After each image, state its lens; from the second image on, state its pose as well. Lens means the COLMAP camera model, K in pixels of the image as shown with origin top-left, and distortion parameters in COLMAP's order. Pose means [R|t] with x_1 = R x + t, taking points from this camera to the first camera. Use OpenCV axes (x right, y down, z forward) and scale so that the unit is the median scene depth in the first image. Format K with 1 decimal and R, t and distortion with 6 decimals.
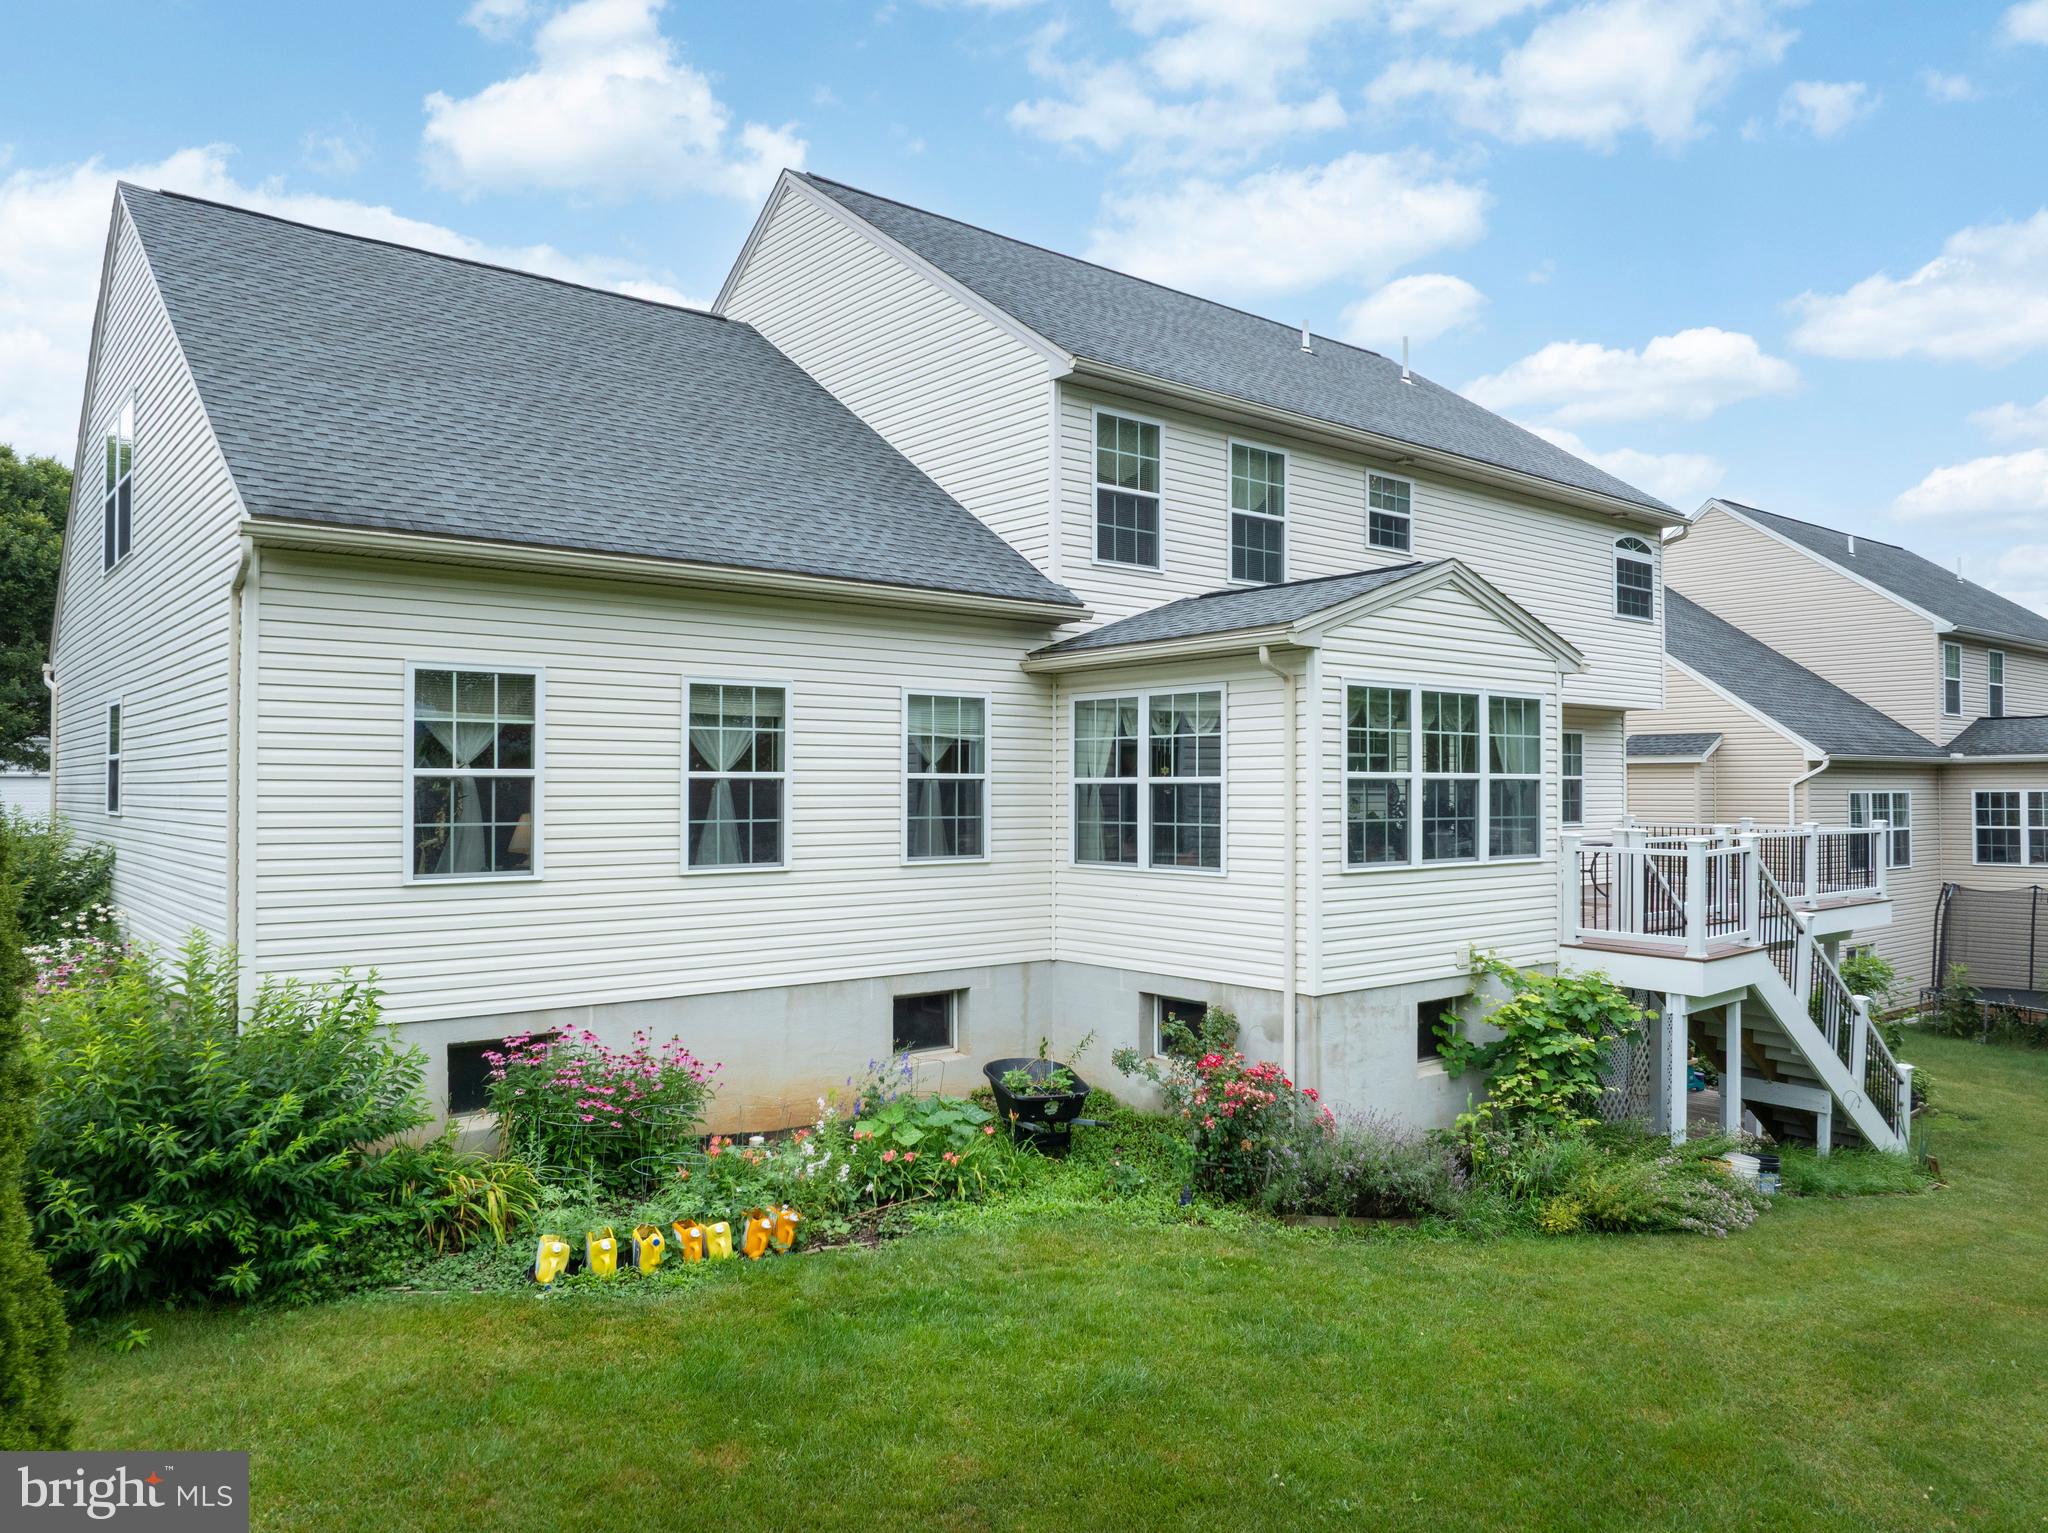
lens RADIAL K [[1439.9, 0, 1024.0], [0, 1439.9, 766.5], [0, 0, 1]] dist [-0.048314, 0.020636]
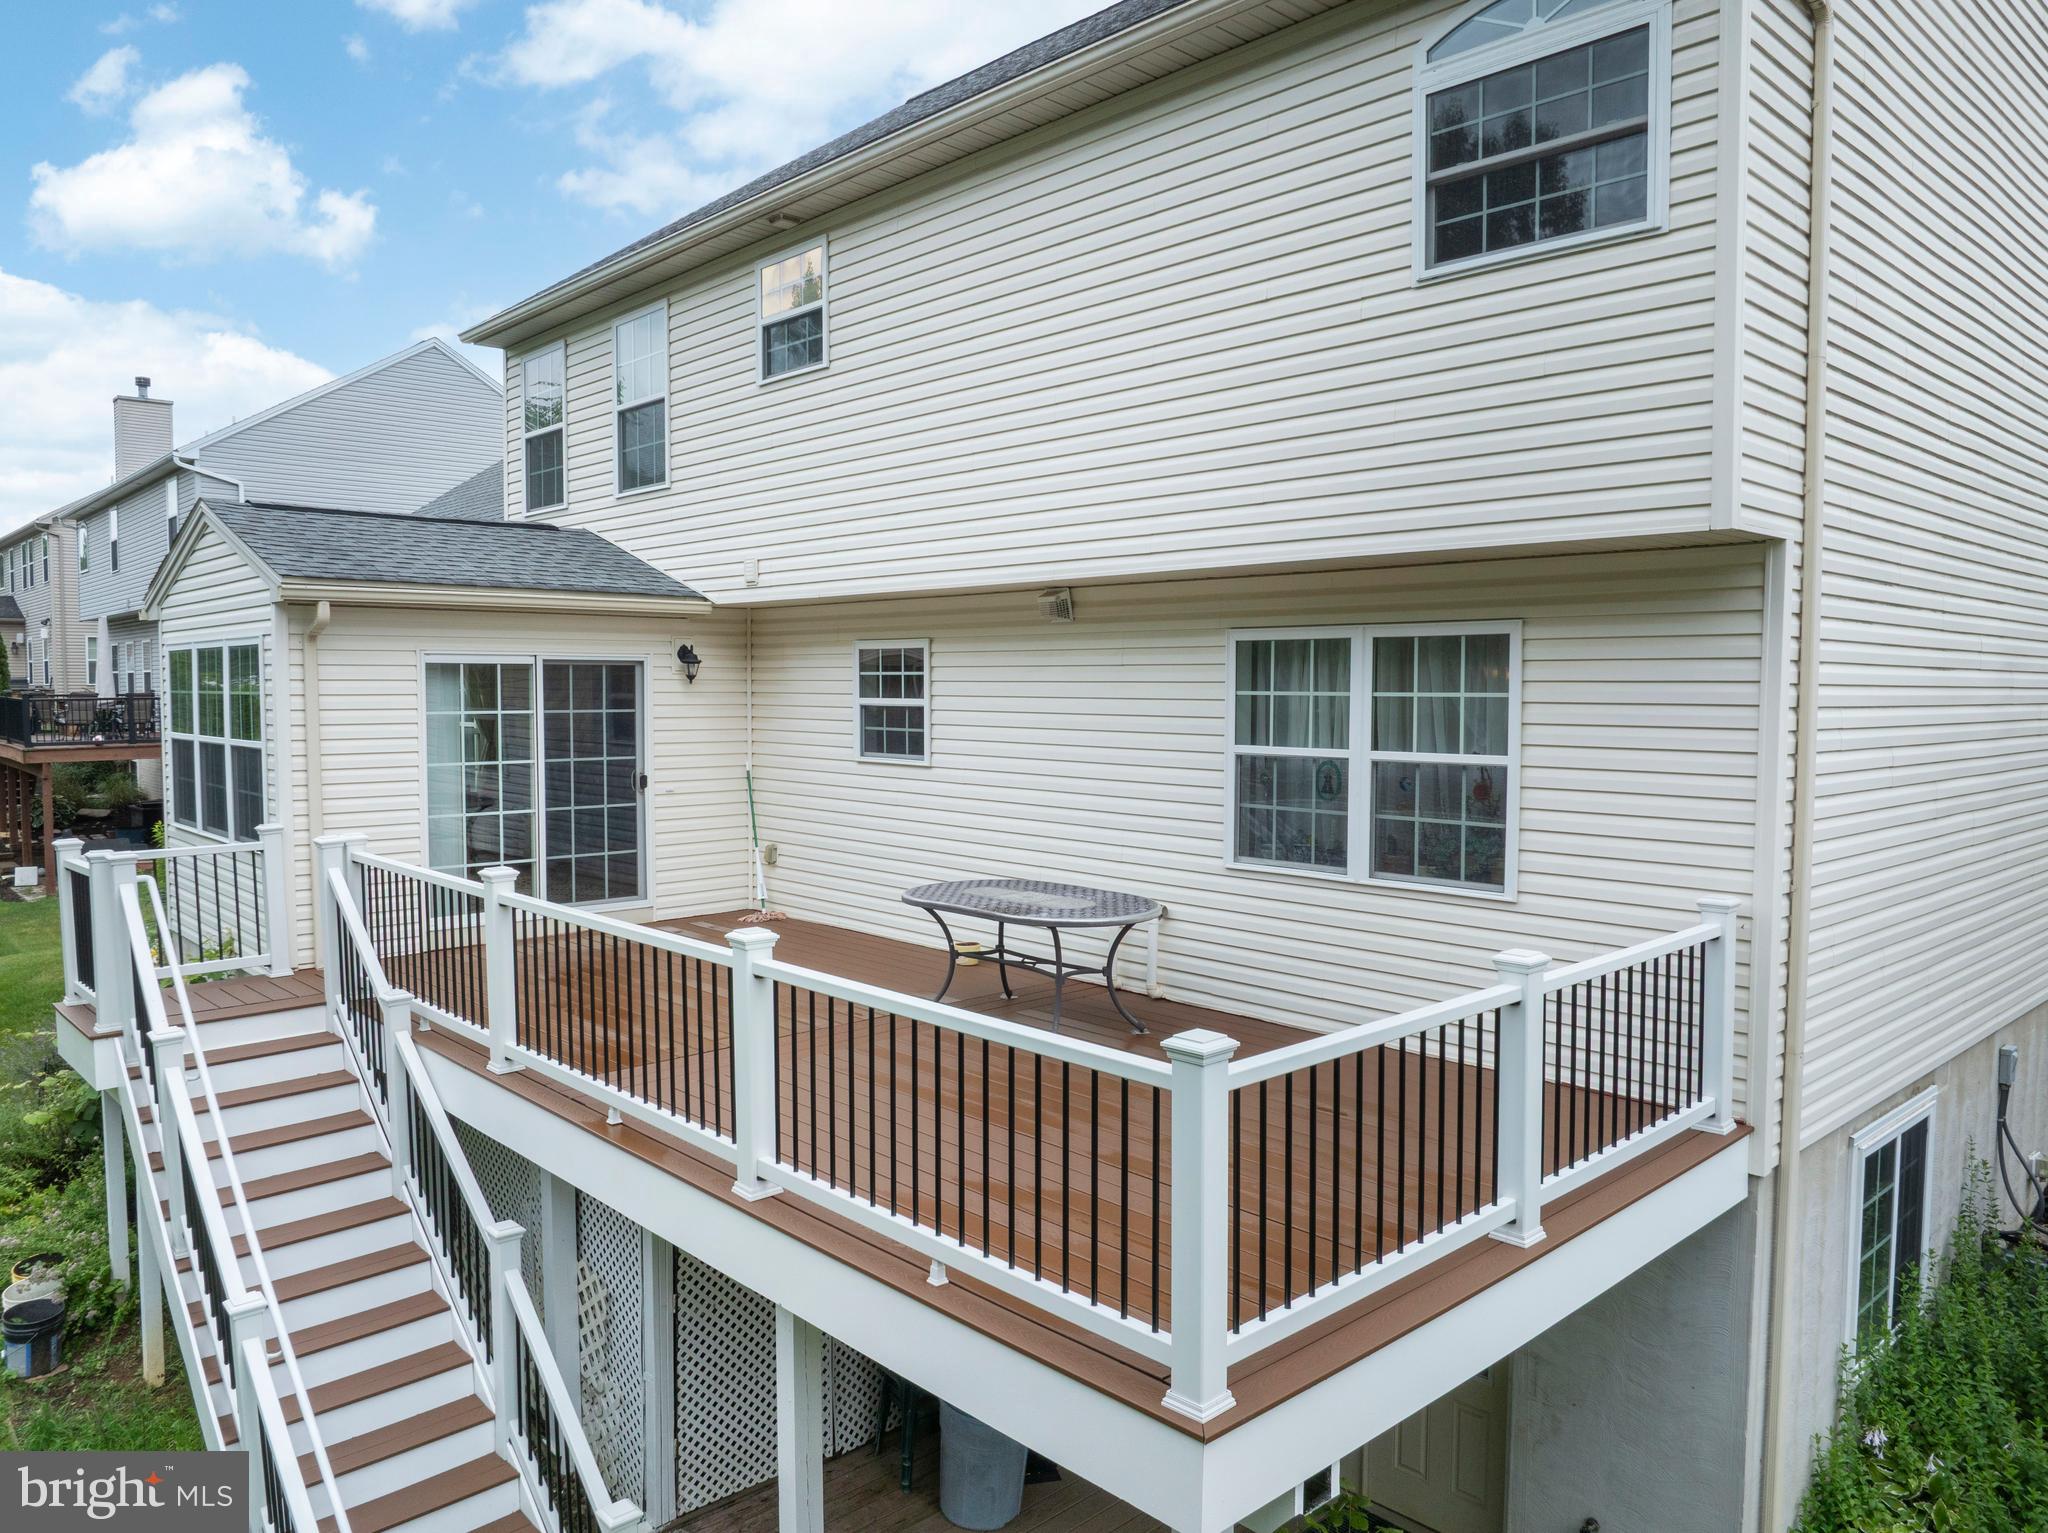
lens RADIAL K [[1439.9, 0, 1024.0], [0, 1439.9, 766.5], [0, 0, 1]] dist [-0.048314, 0.020636]
pose [[0.064410, 0.055856, -0.996359, 1.251672], [0.014673, 0.998271, 0.056912, -0.020588], [0.997816, -0.018286, 0.063479, 1.483636]]
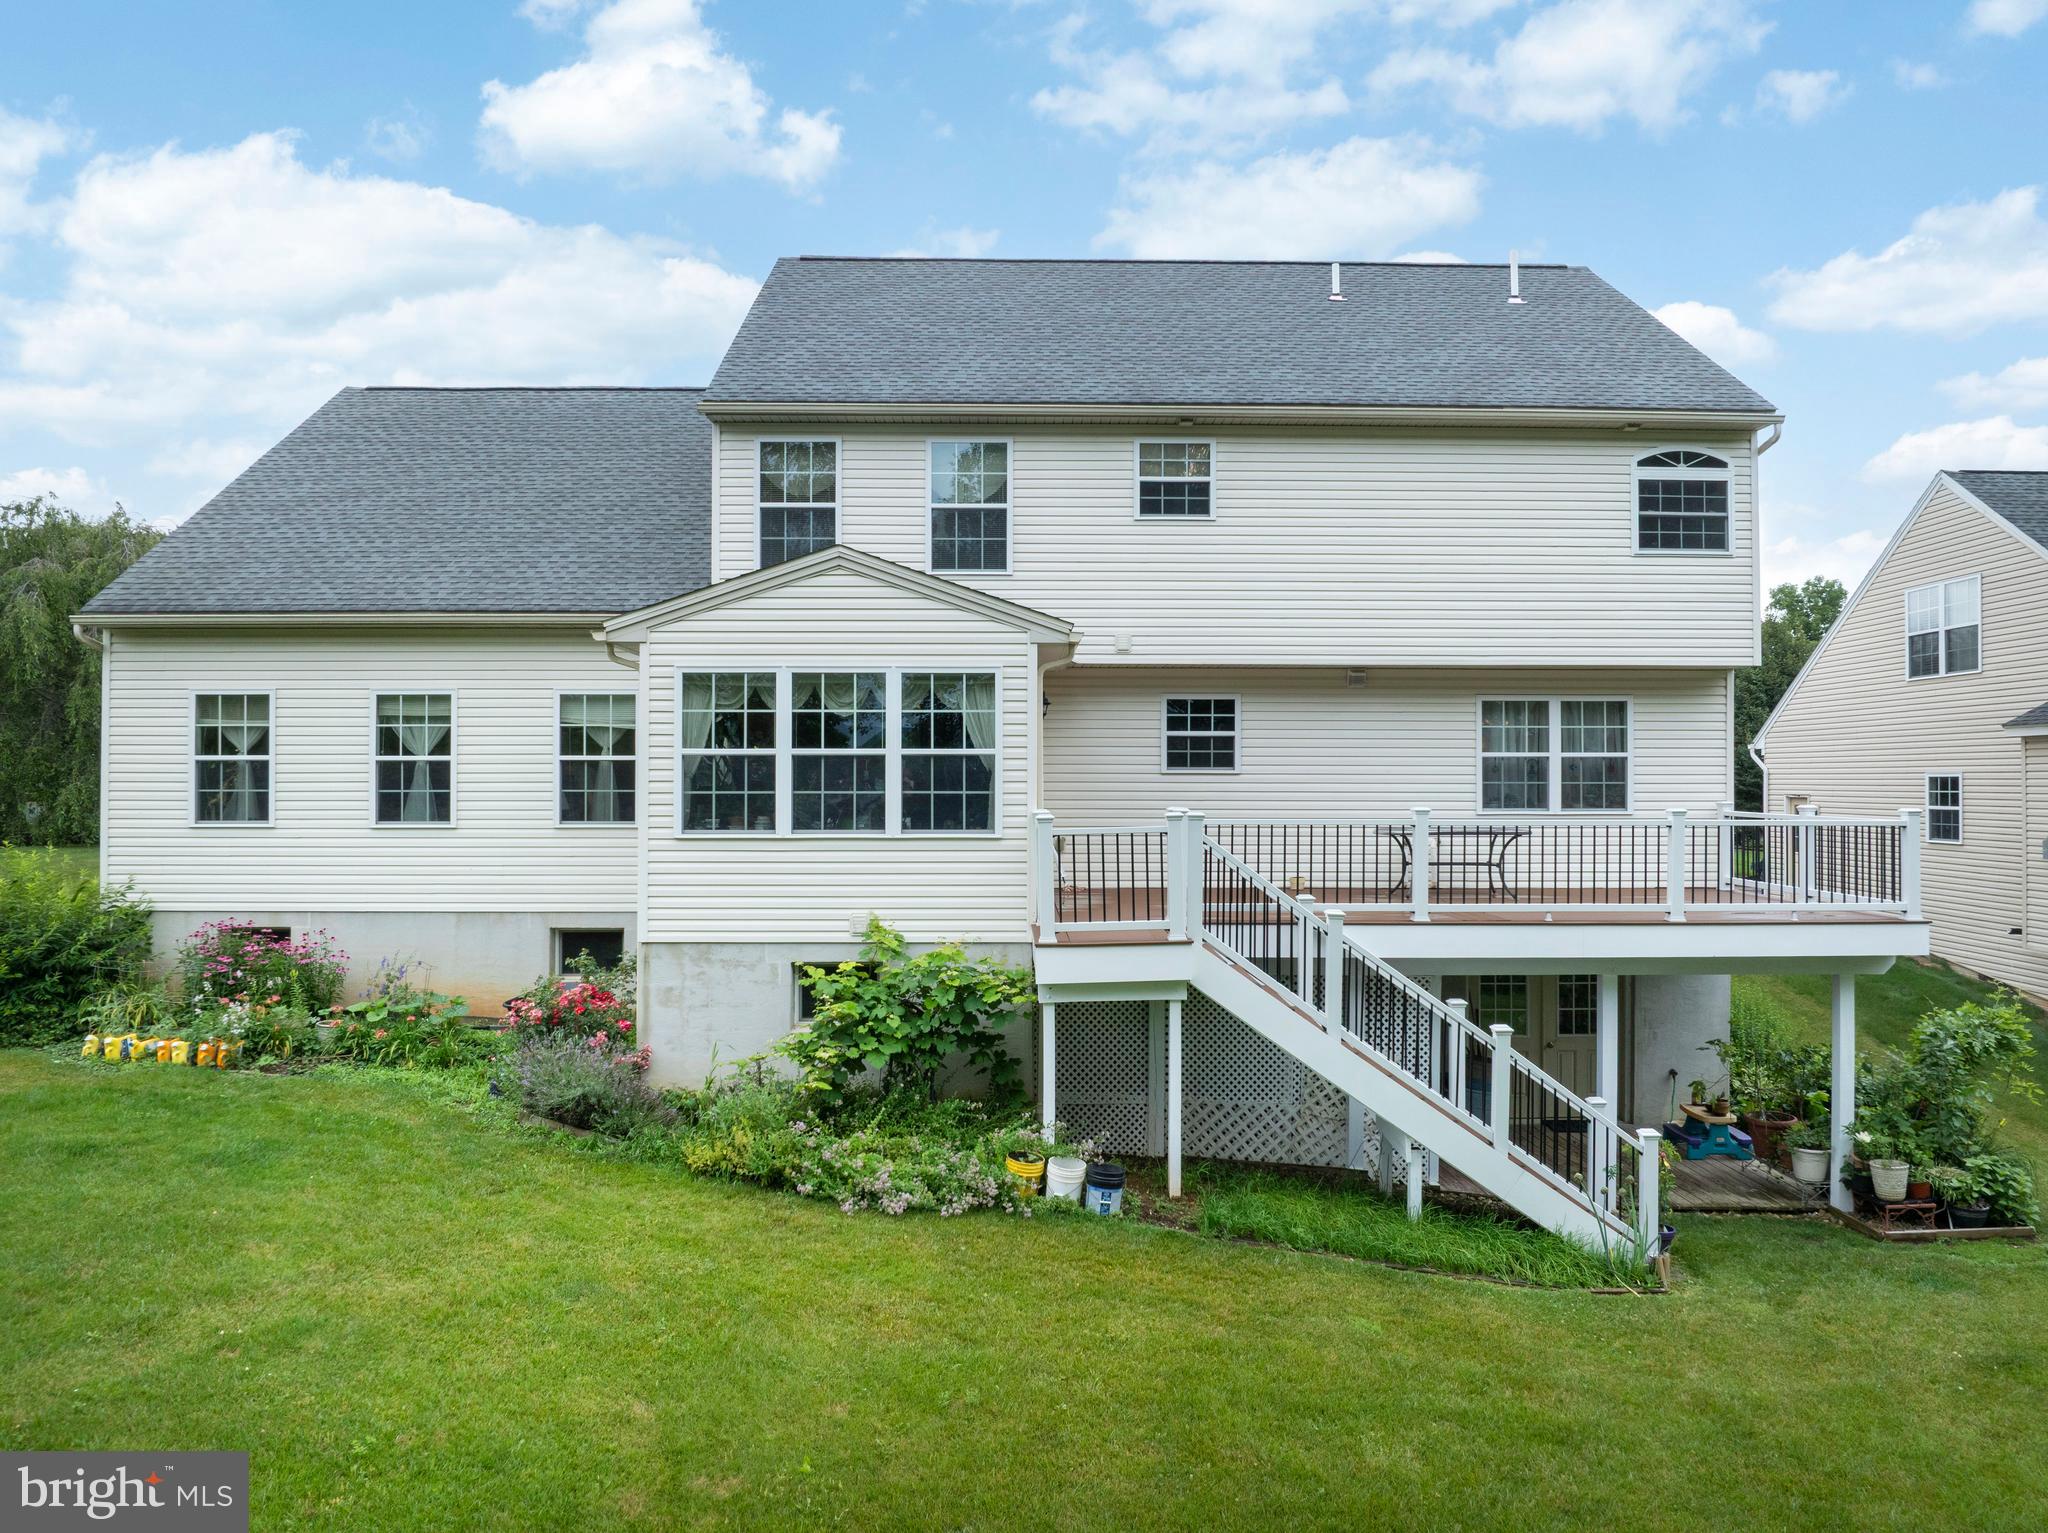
lens RADIAL K [[1439.9, 0, 1024.0], [0, 1439.9, 766.5], [0, 0, 1]] dist [-0.048314, 0.020636]
pose [[0.784131, -0.007915, -0.620544, 1.078616], [0.010197, 0.999948, 0.000129, 0.018987], [0.620511, -0.006429, 0.784171, 0.261388]]
